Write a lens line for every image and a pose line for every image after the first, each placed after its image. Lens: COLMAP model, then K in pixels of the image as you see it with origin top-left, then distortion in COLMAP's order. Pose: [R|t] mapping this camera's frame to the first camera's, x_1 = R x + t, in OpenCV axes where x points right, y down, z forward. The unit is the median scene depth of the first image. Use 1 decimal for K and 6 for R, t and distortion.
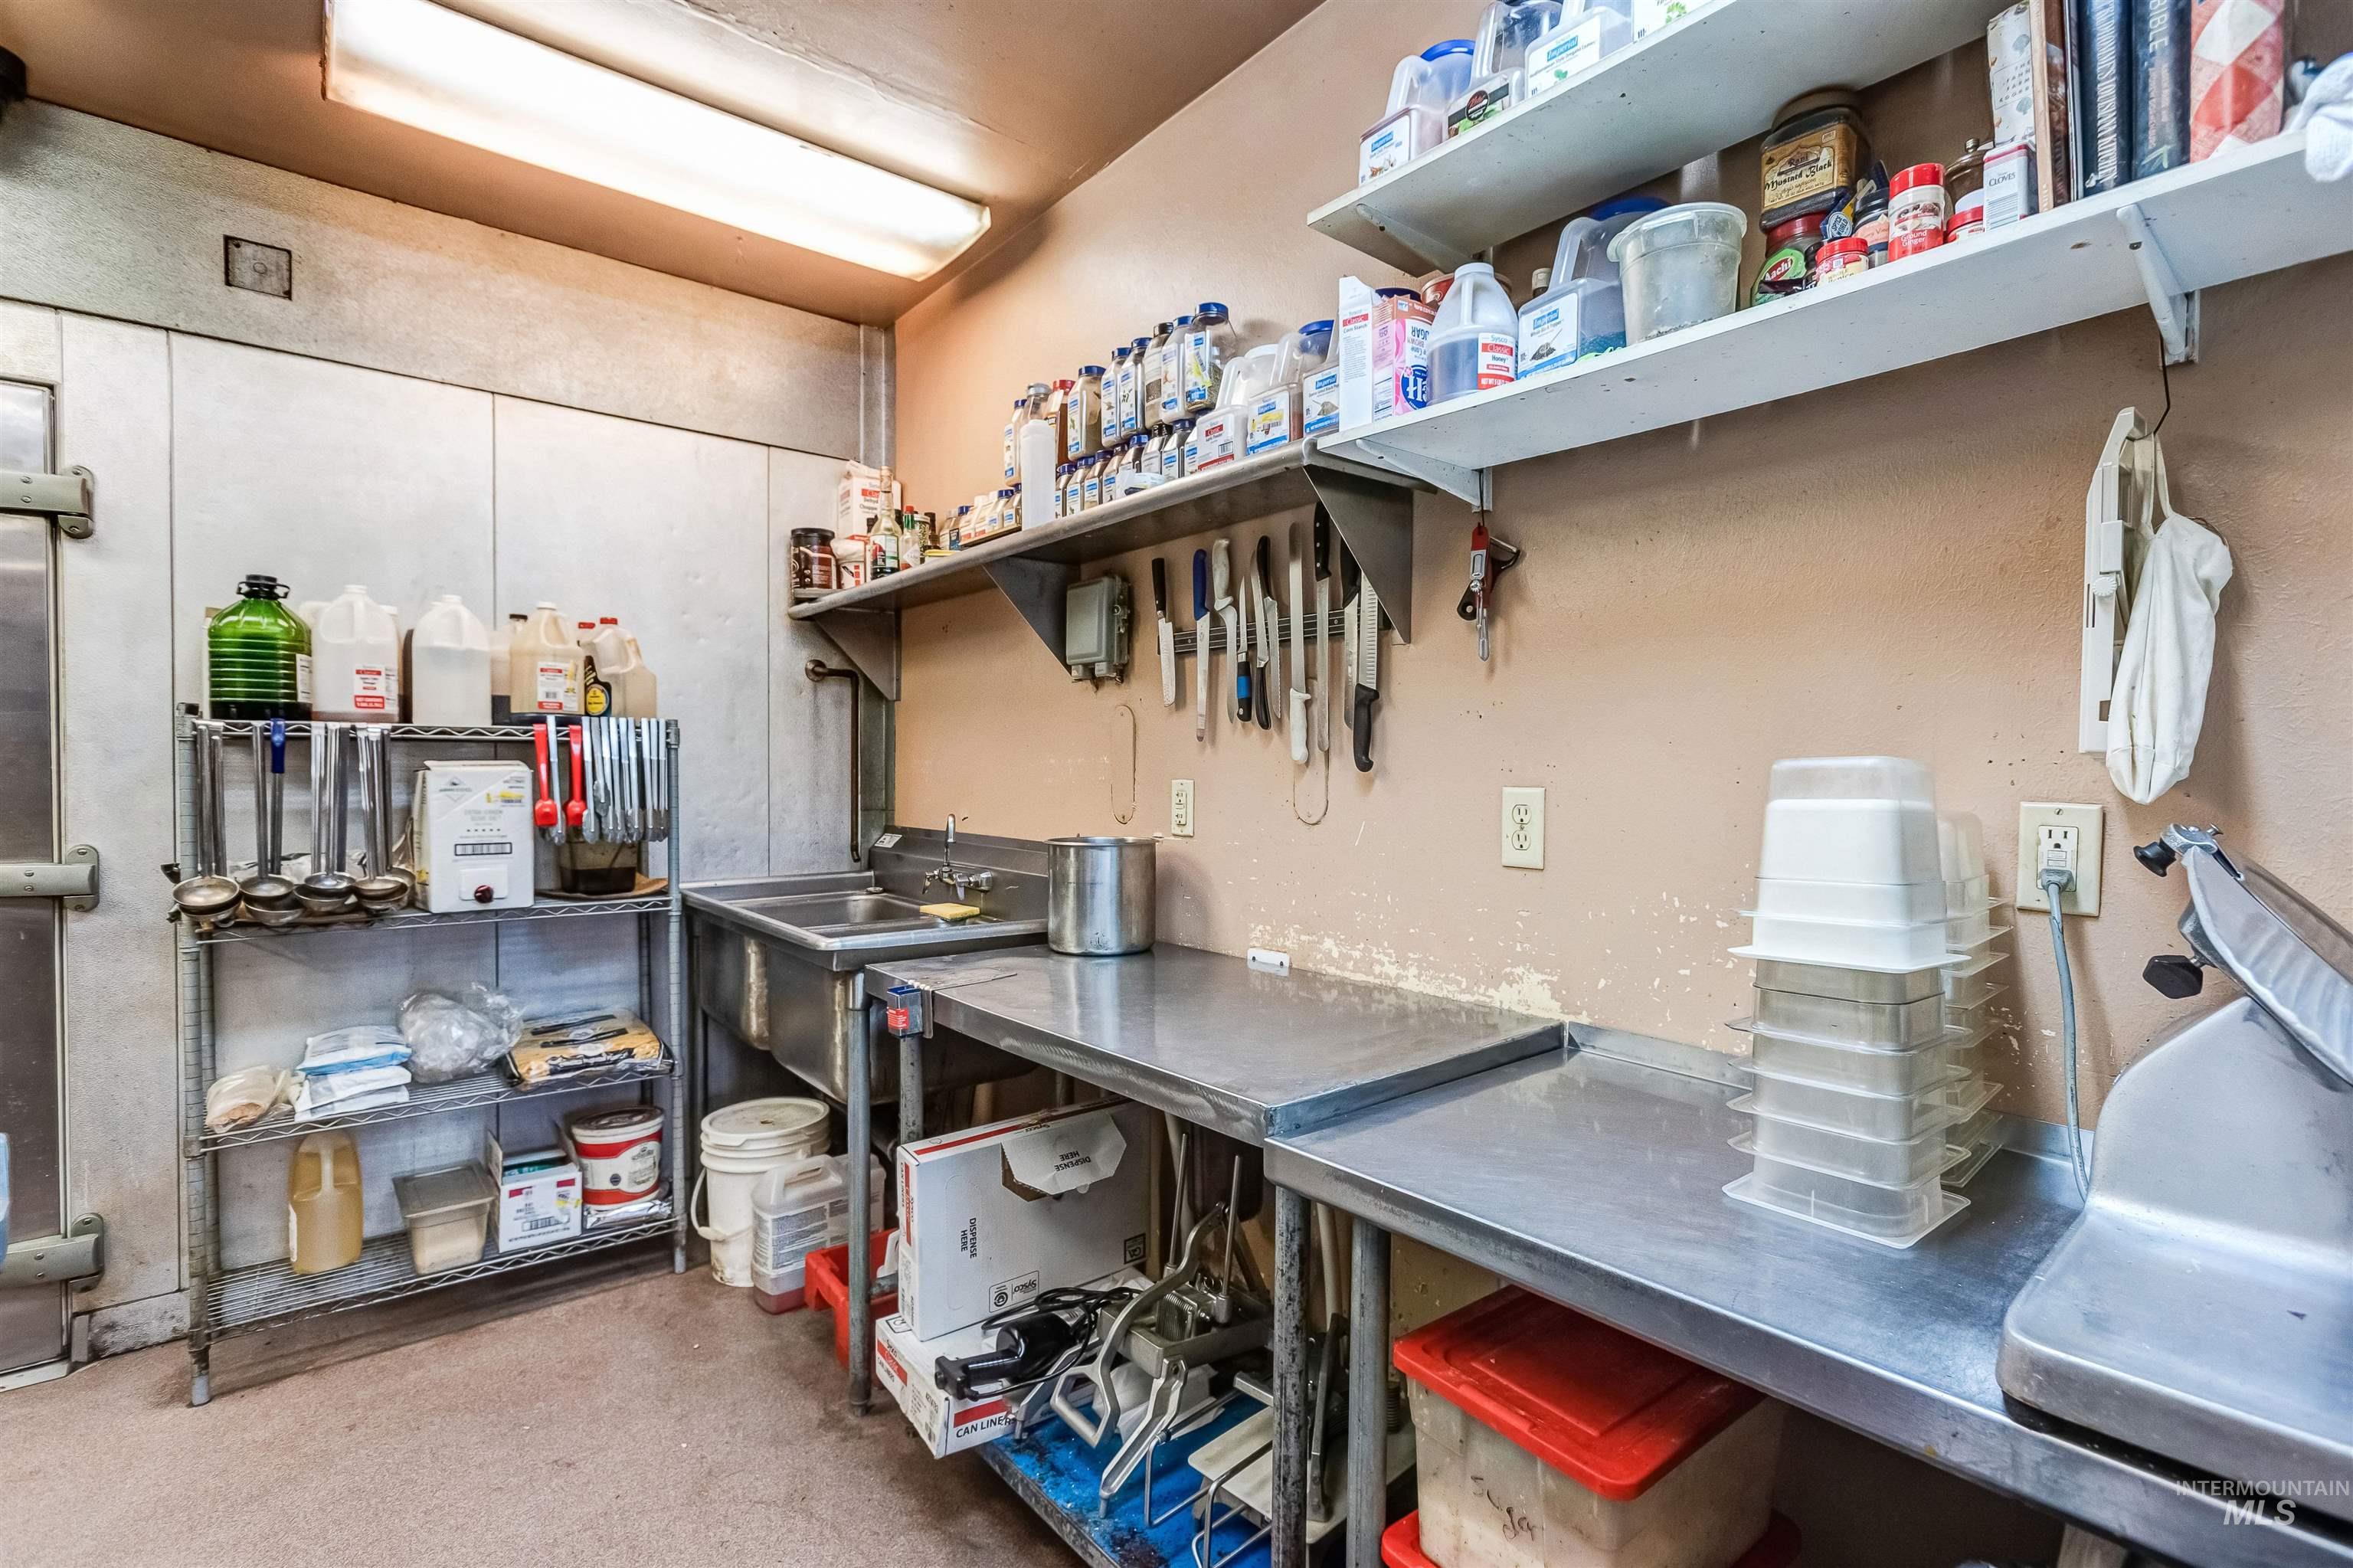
lens RADIAL K [[1084.5, 0, 1170.3], [0, 1084.5, 800.5], [0, 0, 1]] dist [-0.005628, 0.003808]
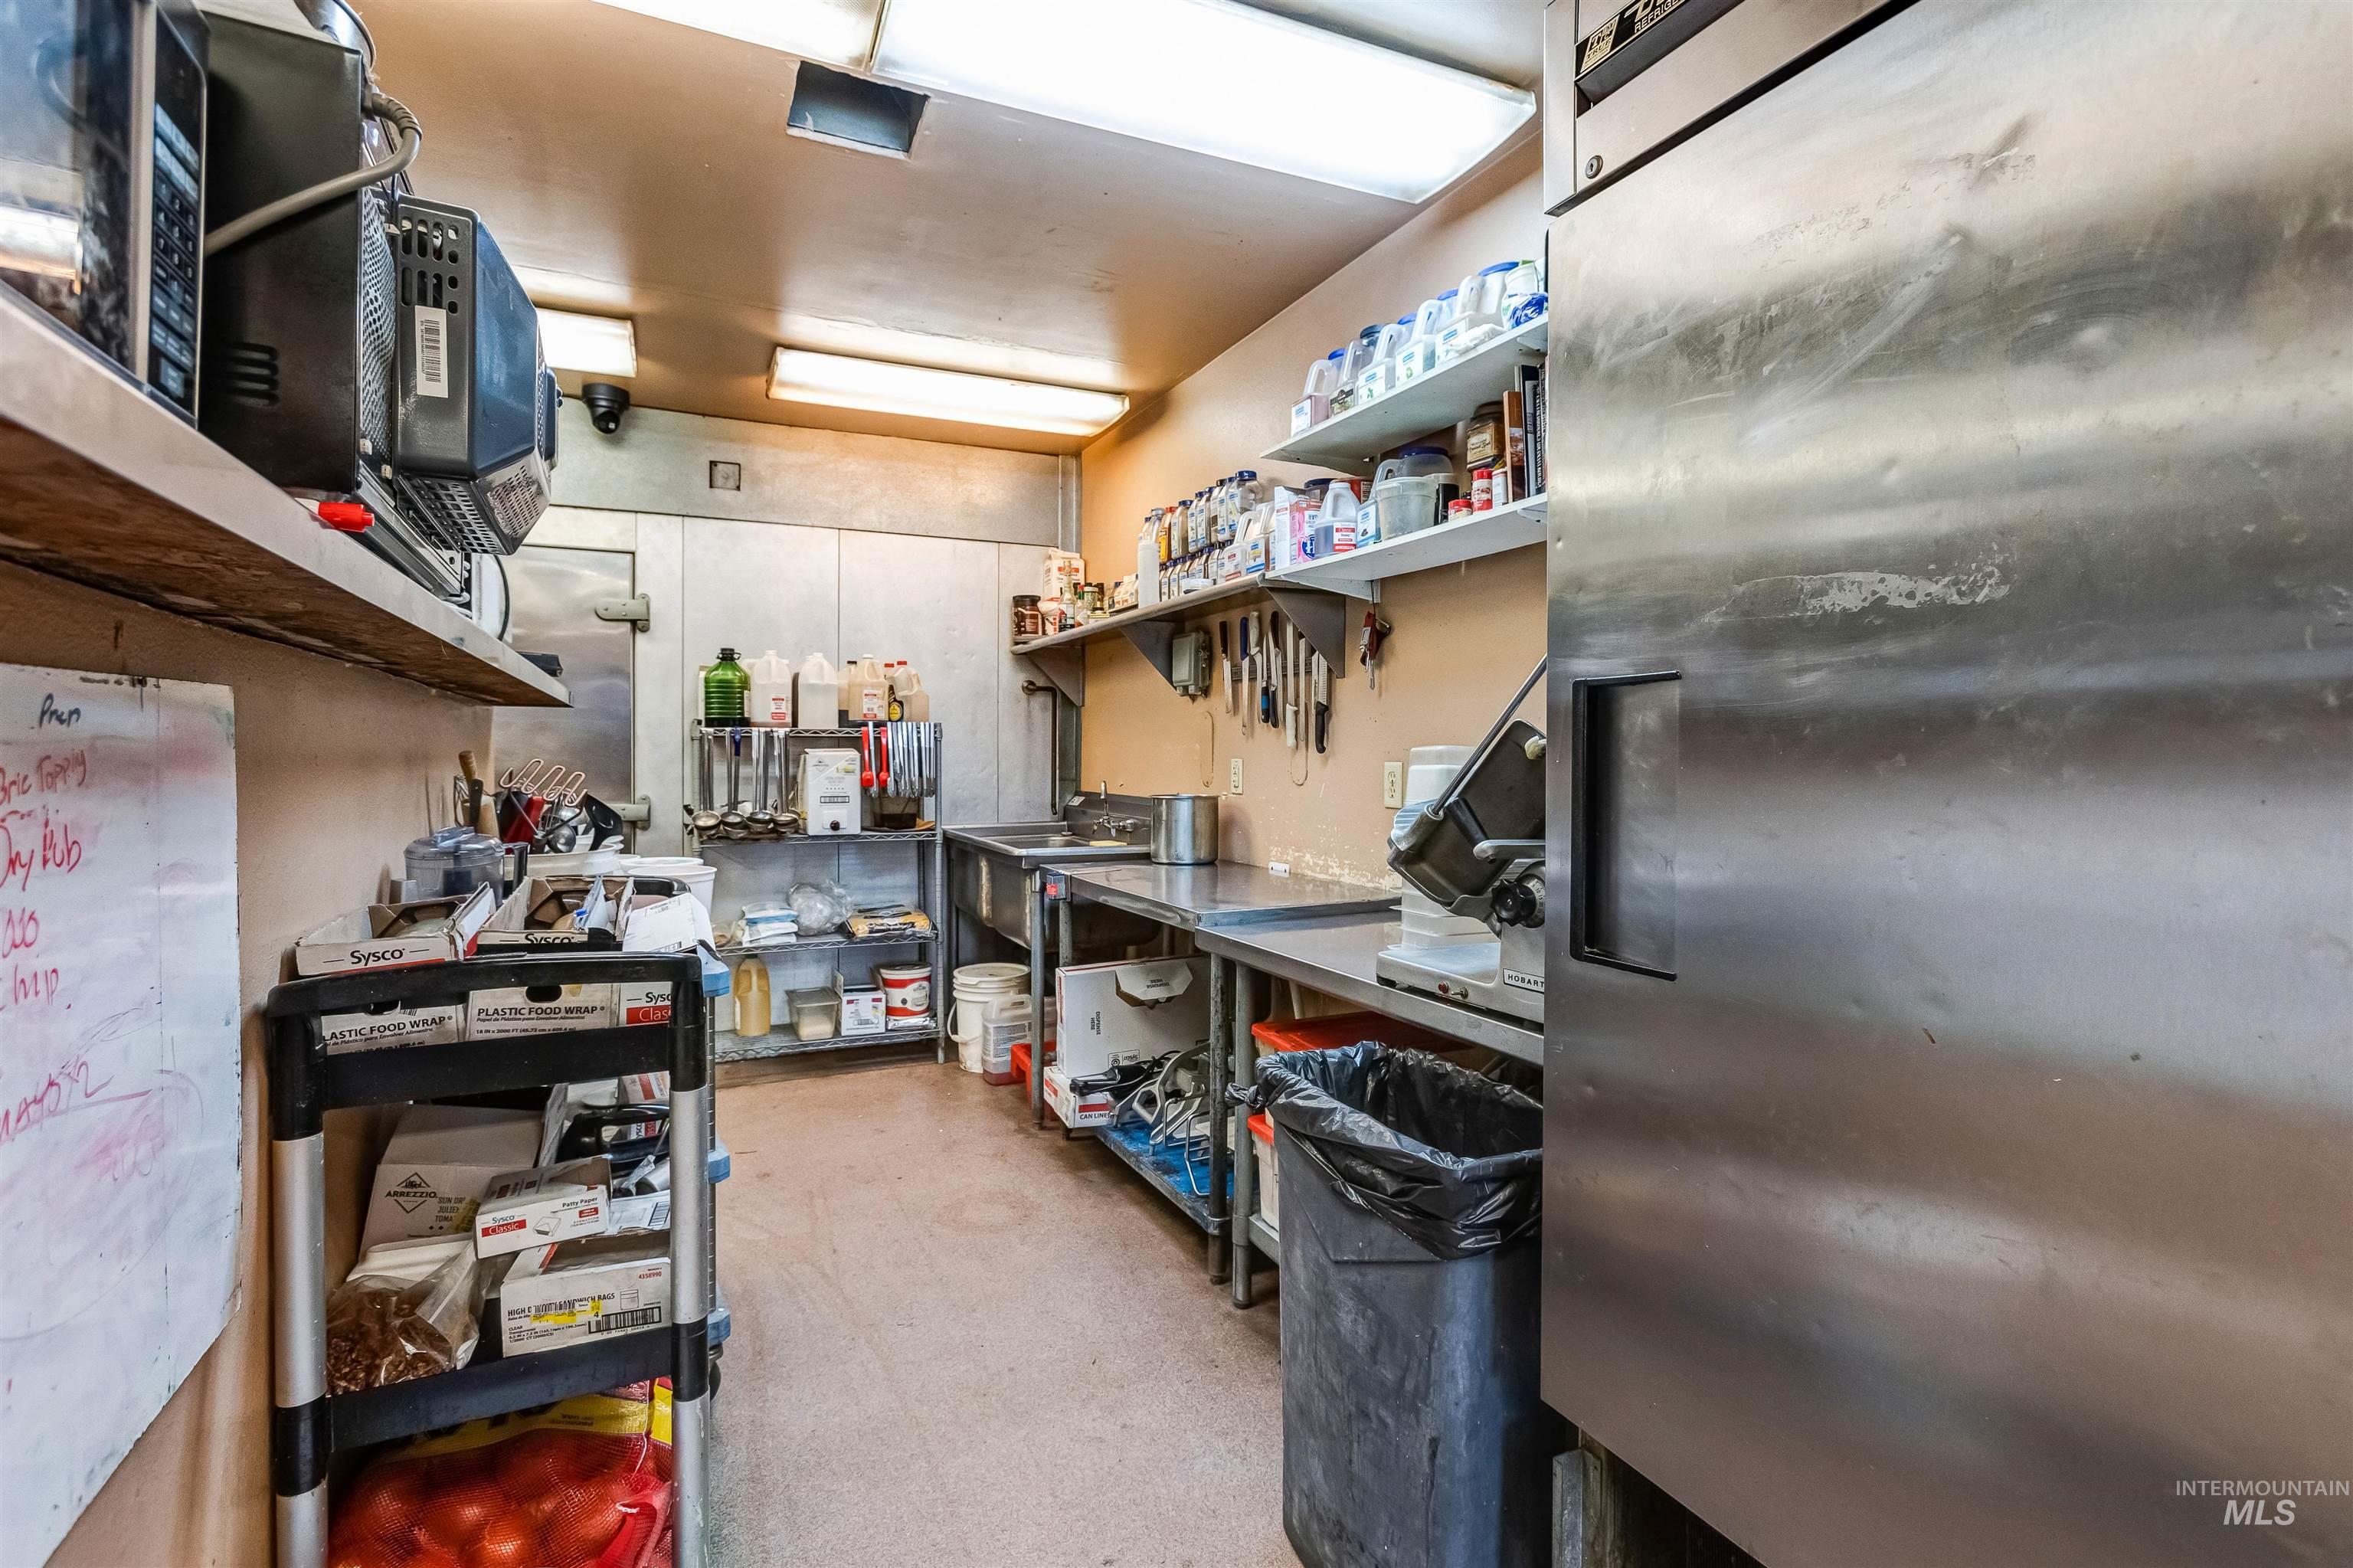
lens RADIAL K [[1084.5, 0, 1213.9], [0, 1084.5, 764.8], [0, 0, 1]] dist [-0.005628, 0.003808]
pose [[0.982819, -0.001407, -0.184569, 0.276502], [-0.001768, 0.999853, -0.017041, 0.017117], [0.184566, 0.017075, 0.982672, -0.584530]]
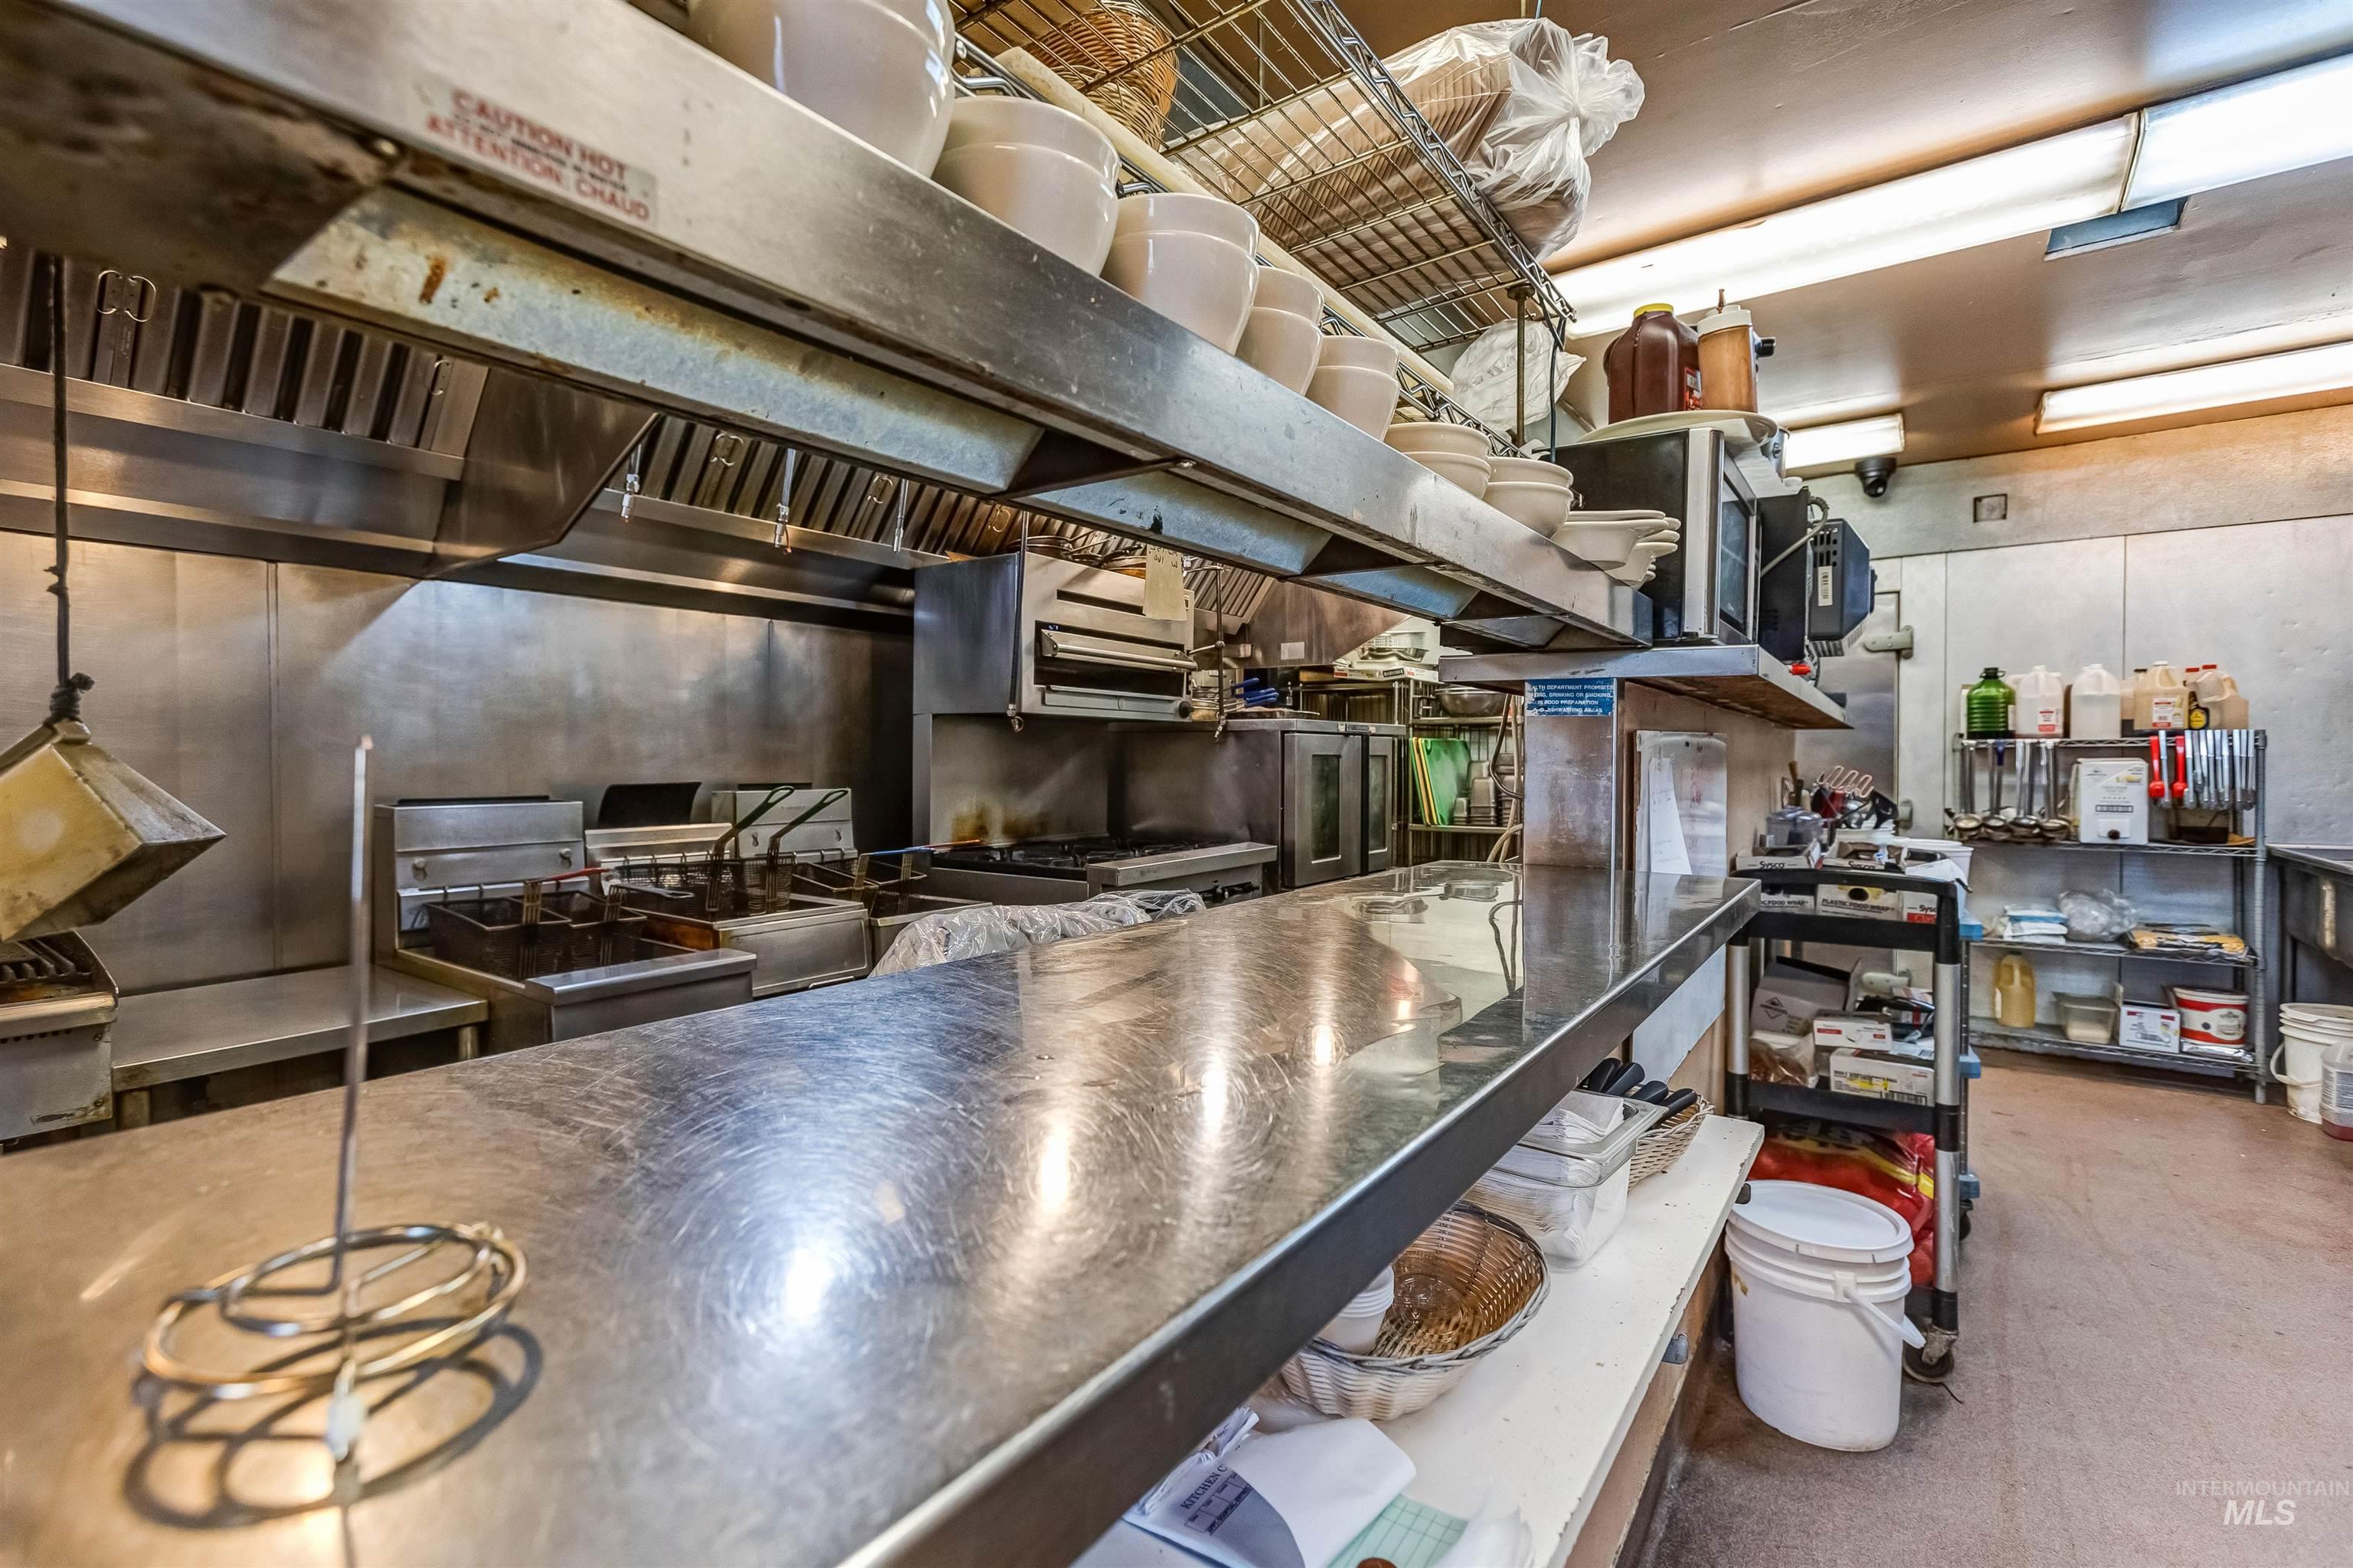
lens RADIAL K [[1084.5, 0, 1131.2], [0, 1084.5, 770.4], [0, 0, 1]] dist [-0.005628, 0.003808]
pose [[0.282123, 0.002395, -0.959375, 0.583198], [-0.025400, 0.999665, -0.004974, 0.031175], [0.959042, 0.025772, 0.282089, -0.999062]]
